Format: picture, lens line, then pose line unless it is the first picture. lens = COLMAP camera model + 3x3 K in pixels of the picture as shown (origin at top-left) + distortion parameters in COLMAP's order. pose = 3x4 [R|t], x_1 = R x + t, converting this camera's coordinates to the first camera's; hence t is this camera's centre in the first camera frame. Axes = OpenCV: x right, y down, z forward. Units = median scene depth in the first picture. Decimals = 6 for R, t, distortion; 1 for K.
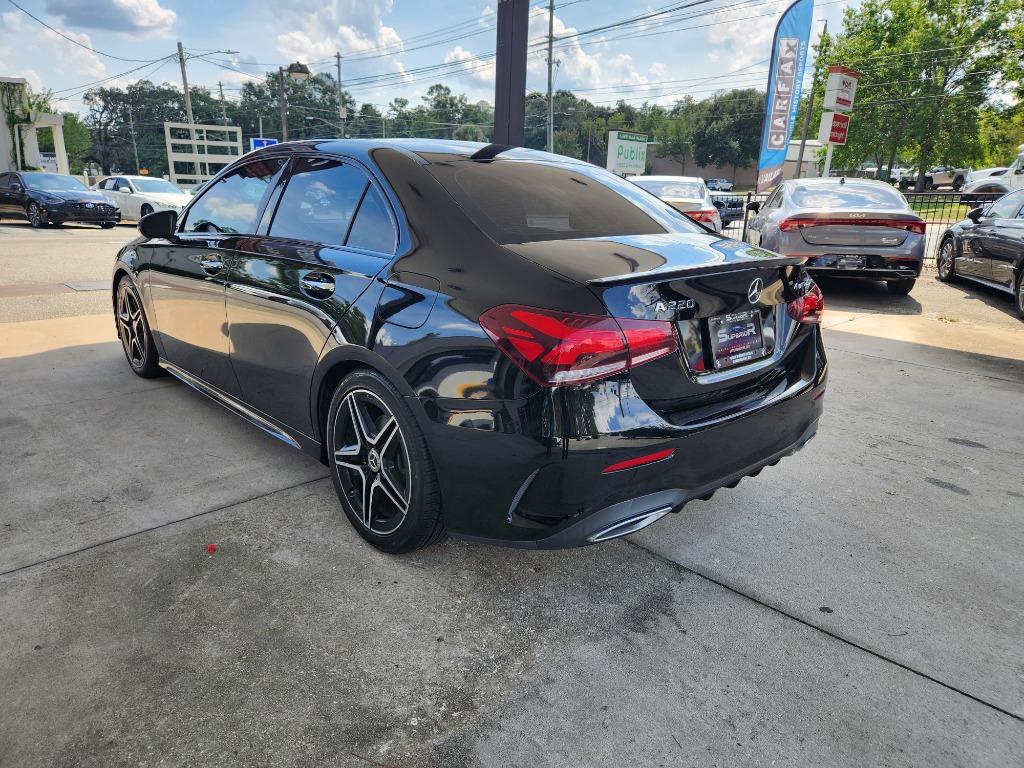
lens RADIAL K [[684.8, 0, 512.0], [0, 684.8, 384.0], [0, 0, 1]] dist [0.070401, -0.054816]
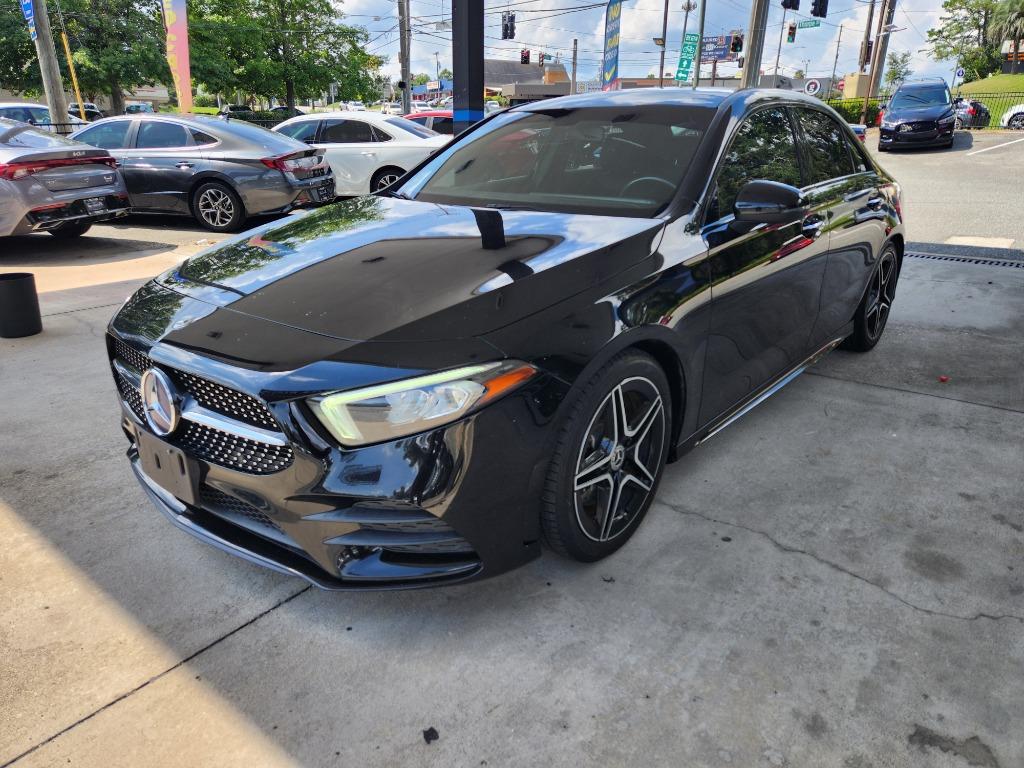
lens RADIAL K [[684.8, 0, 512.0], [0, 684.8, 384.0], [0, 0, 1]] dist [0.070401, -0.054816]
pose [[-0.091865, -0.357596, 0.929347, -0.982082], [0.283346, 0.885325, 0.368666, -0.327916], [-0.954608, 0.297194, 0.019993, 1.103221]]
